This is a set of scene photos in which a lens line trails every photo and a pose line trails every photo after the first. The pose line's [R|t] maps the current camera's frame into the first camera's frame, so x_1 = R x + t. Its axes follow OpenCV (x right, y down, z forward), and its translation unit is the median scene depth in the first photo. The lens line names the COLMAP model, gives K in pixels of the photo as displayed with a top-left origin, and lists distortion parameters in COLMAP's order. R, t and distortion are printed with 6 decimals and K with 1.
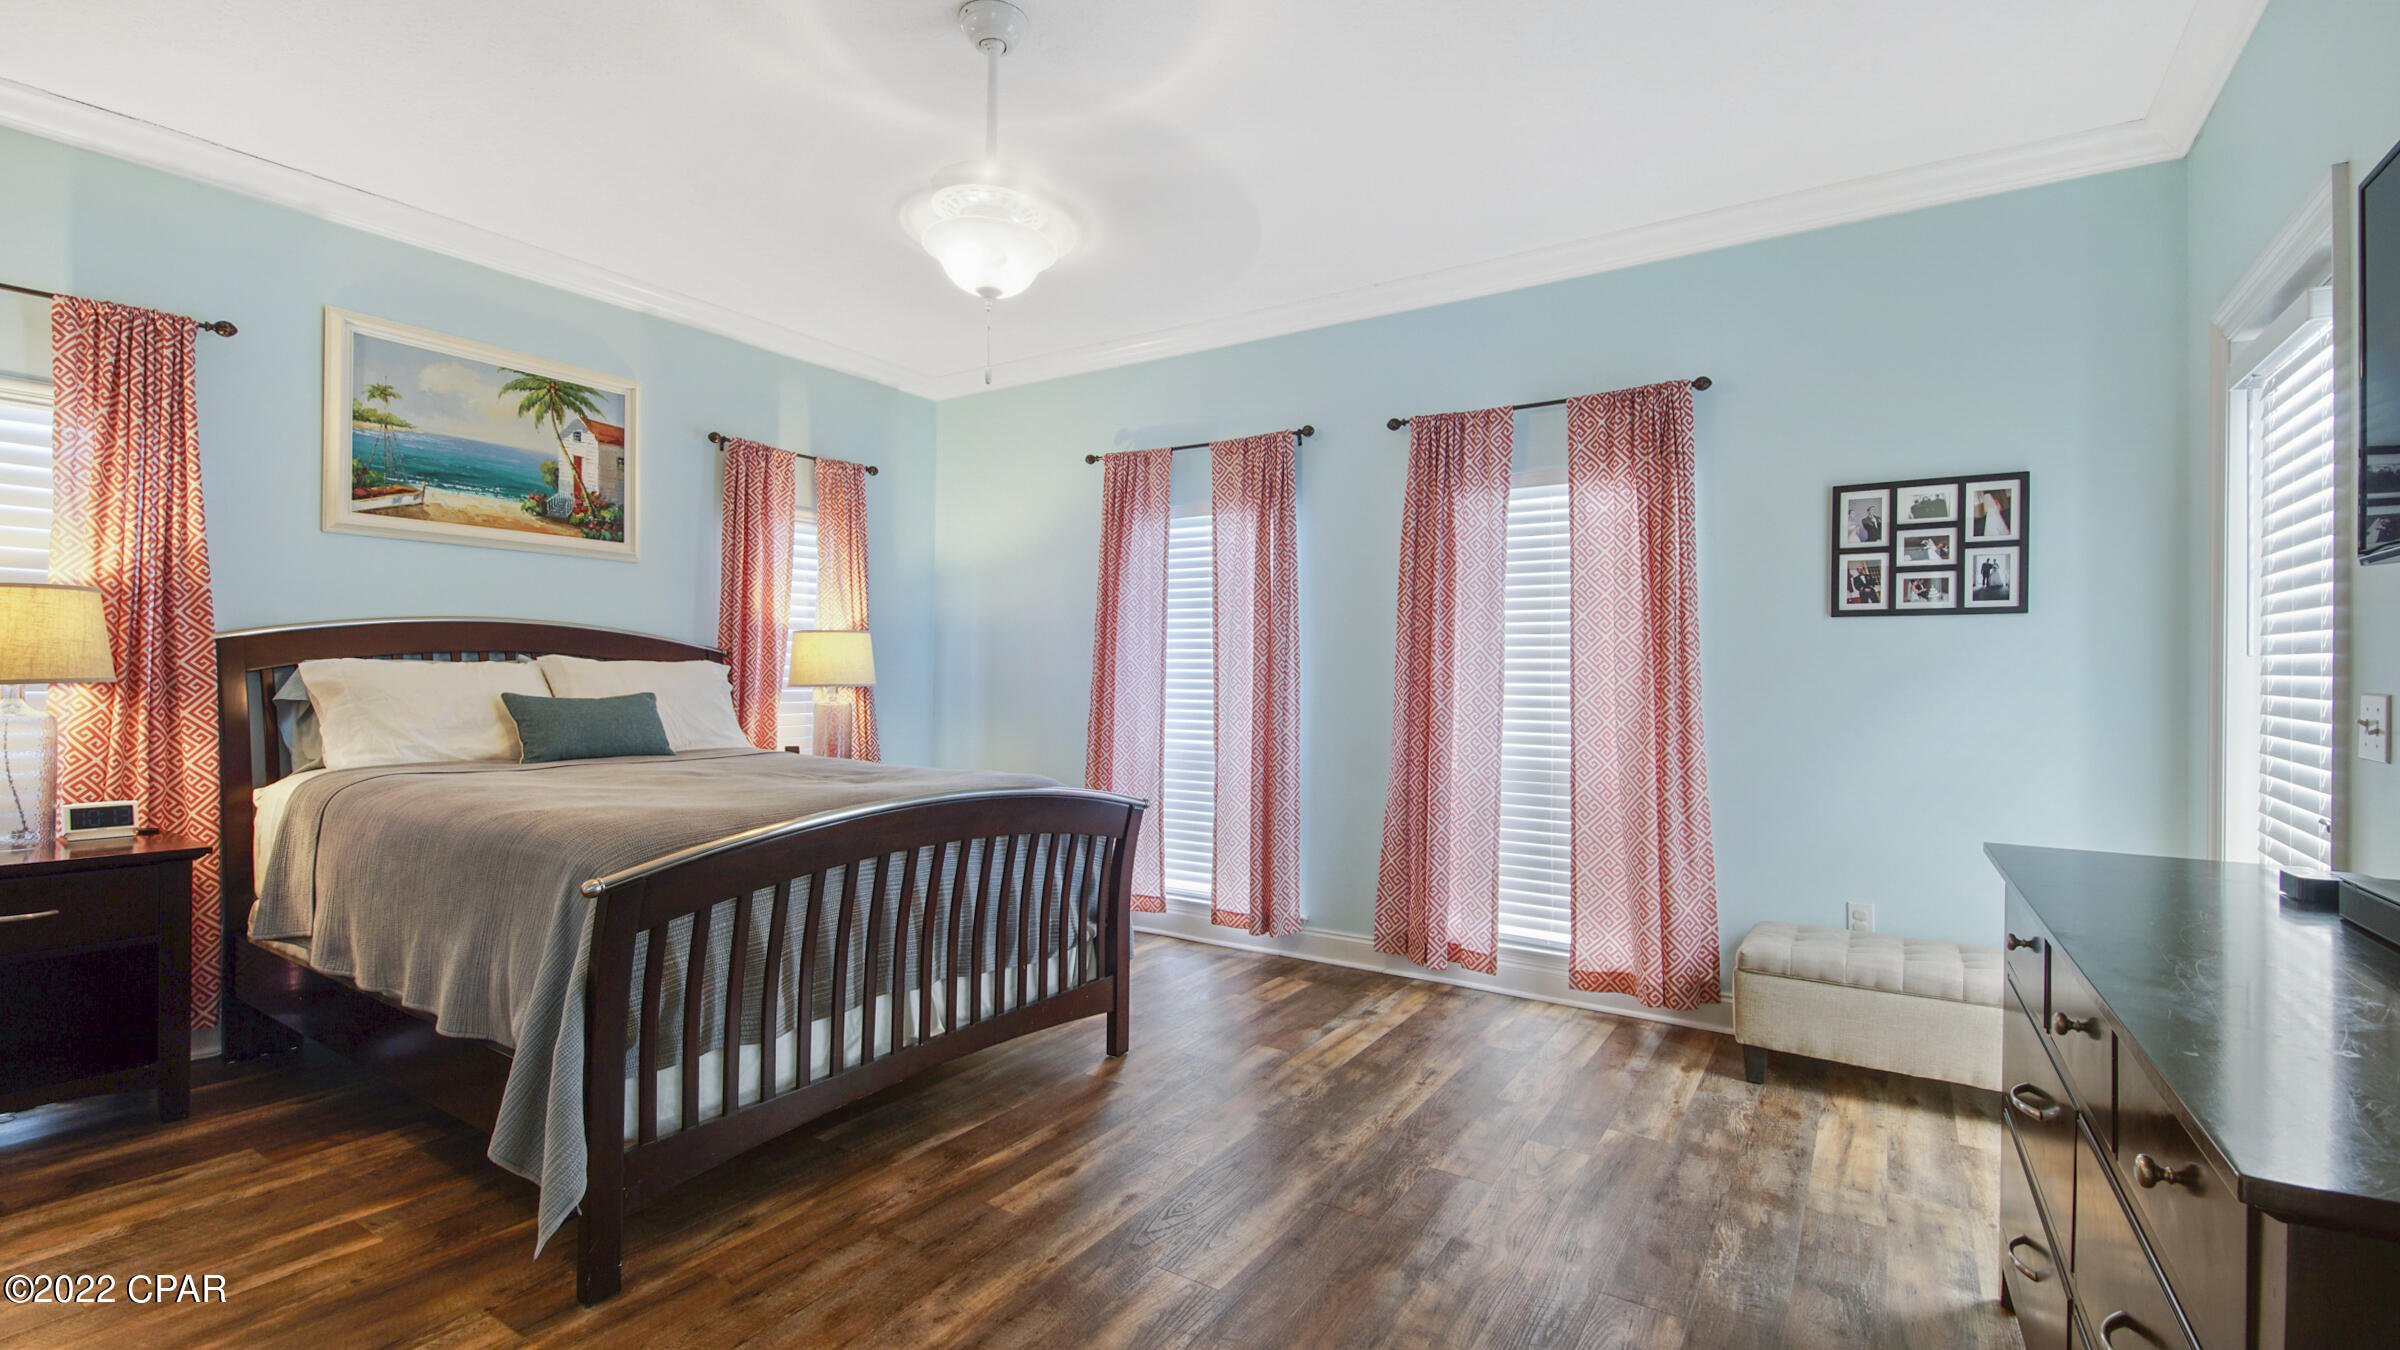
lens RADIAL K [[1040.6, 0, 1197.1], [0, 1040.6, 683.4], [0, 0, 1]] dist [0.037681, -0.020767]
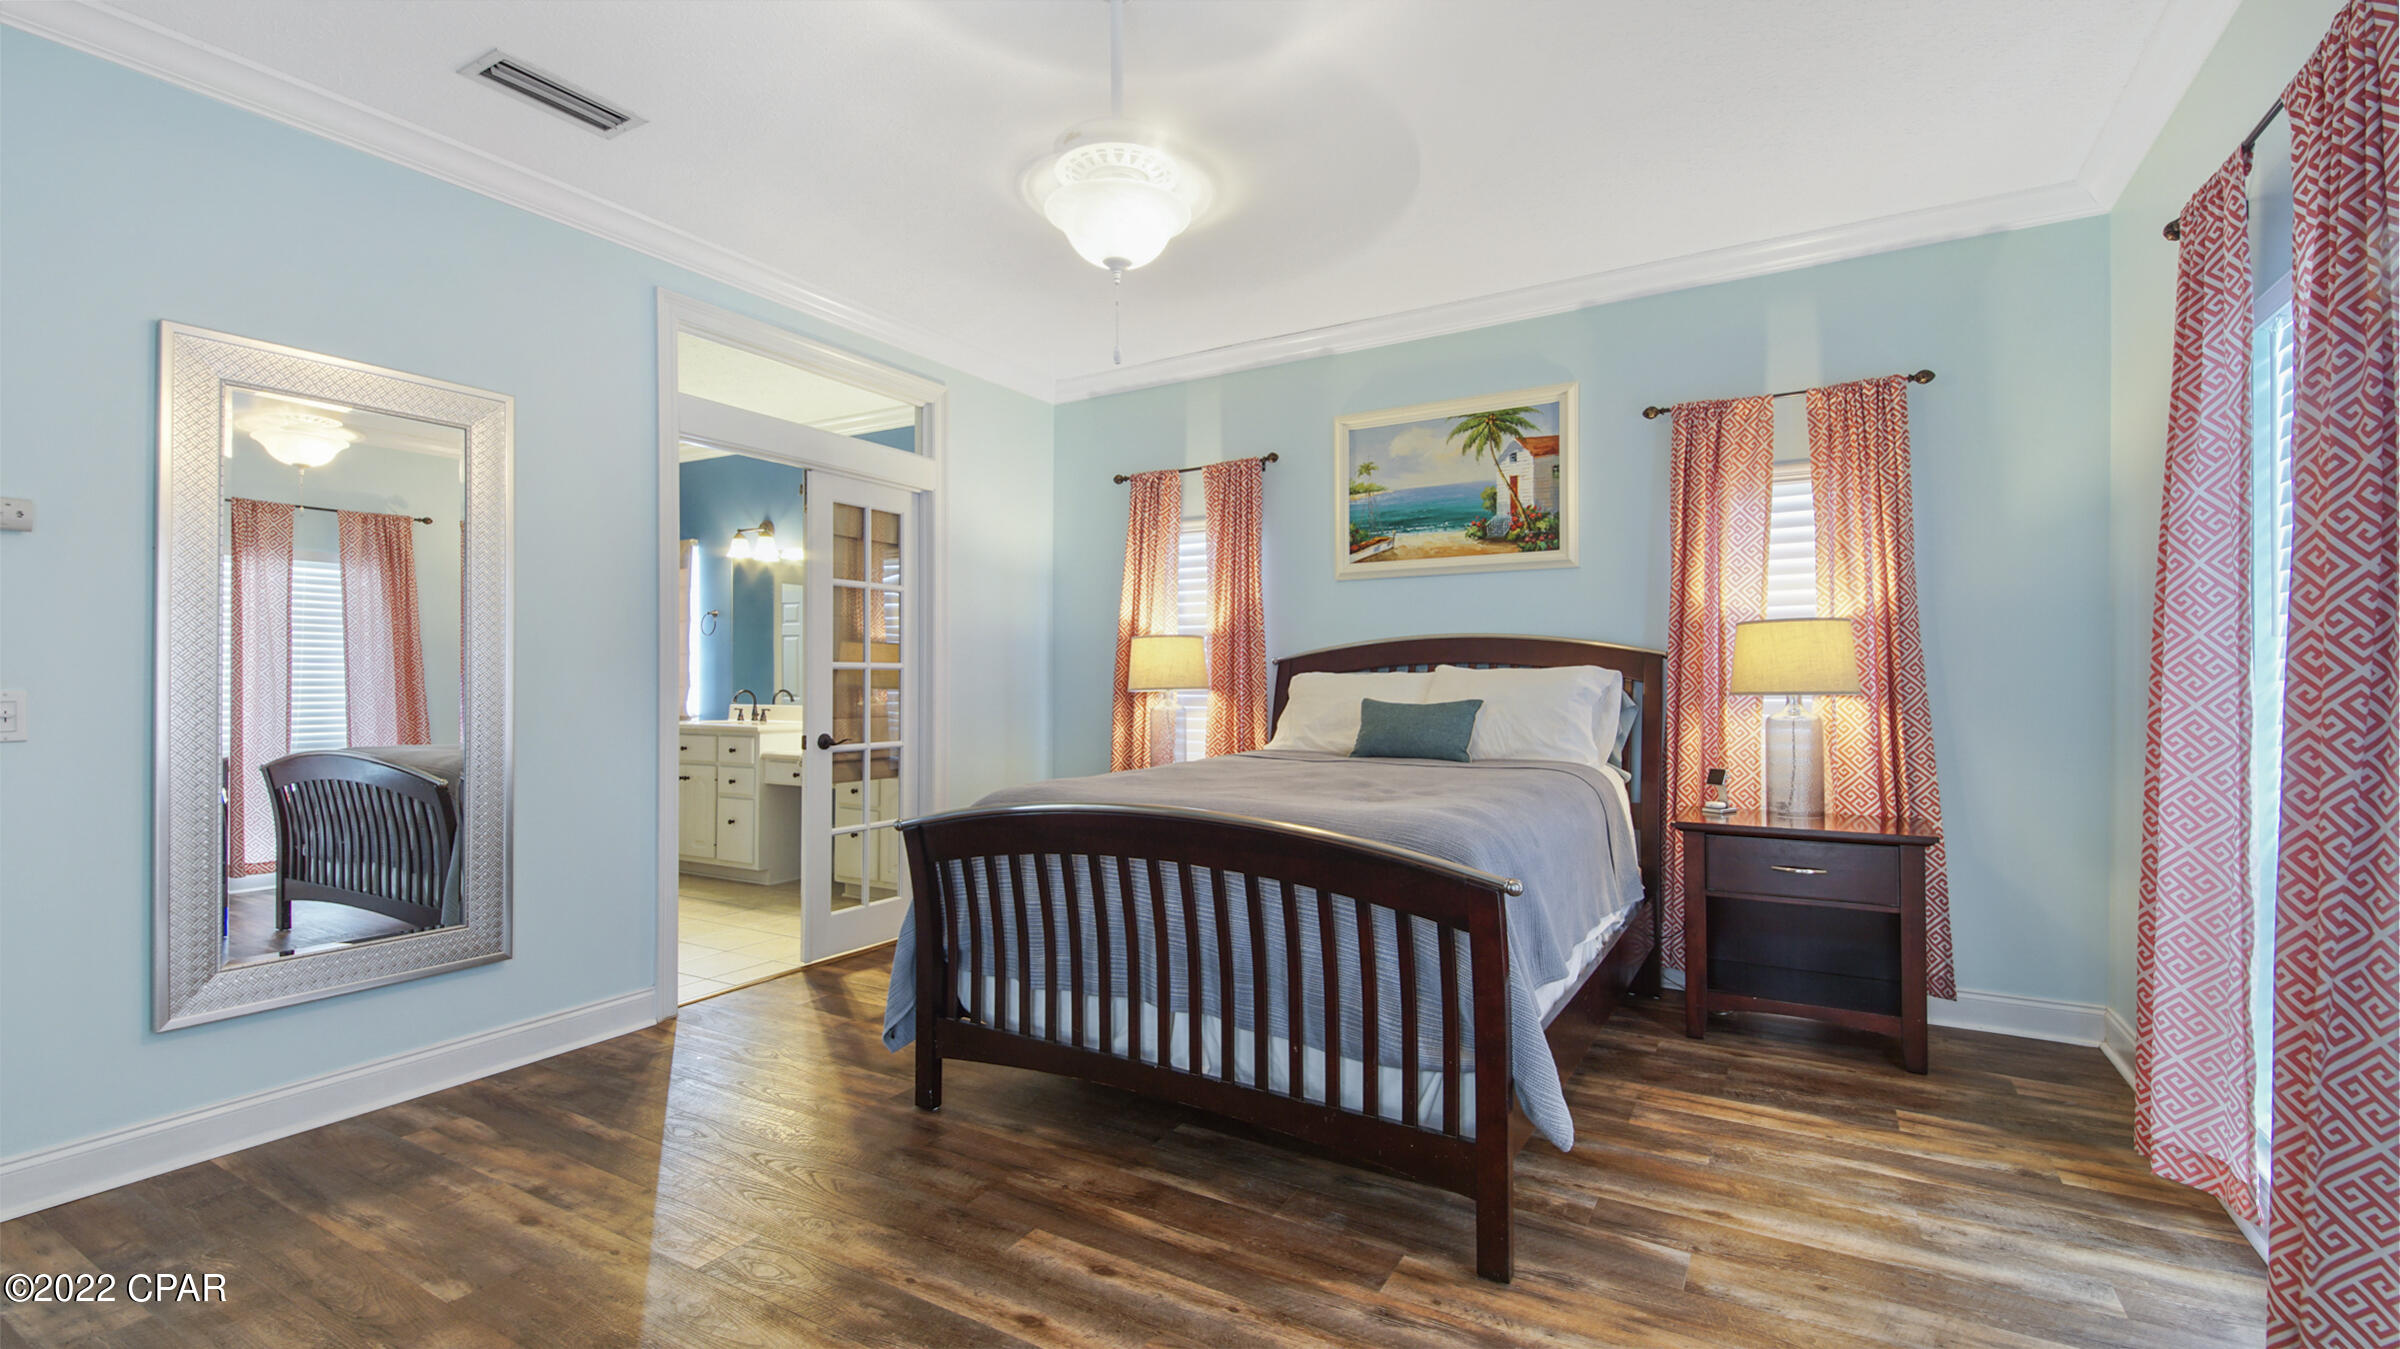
lens RADIAL K [[1040.6, 0, 1197.1], [0, 1040.6, 682.9], [0, 0, 1]] dist [0.037681, -0.020767]
pose [[0.049039, -0.012673, -0.998716, 0.463027], [-0.004659, 0.999906, -0.012917, 0.007057], [0.998786, 0.005286, 0.048976, 0.665600]]
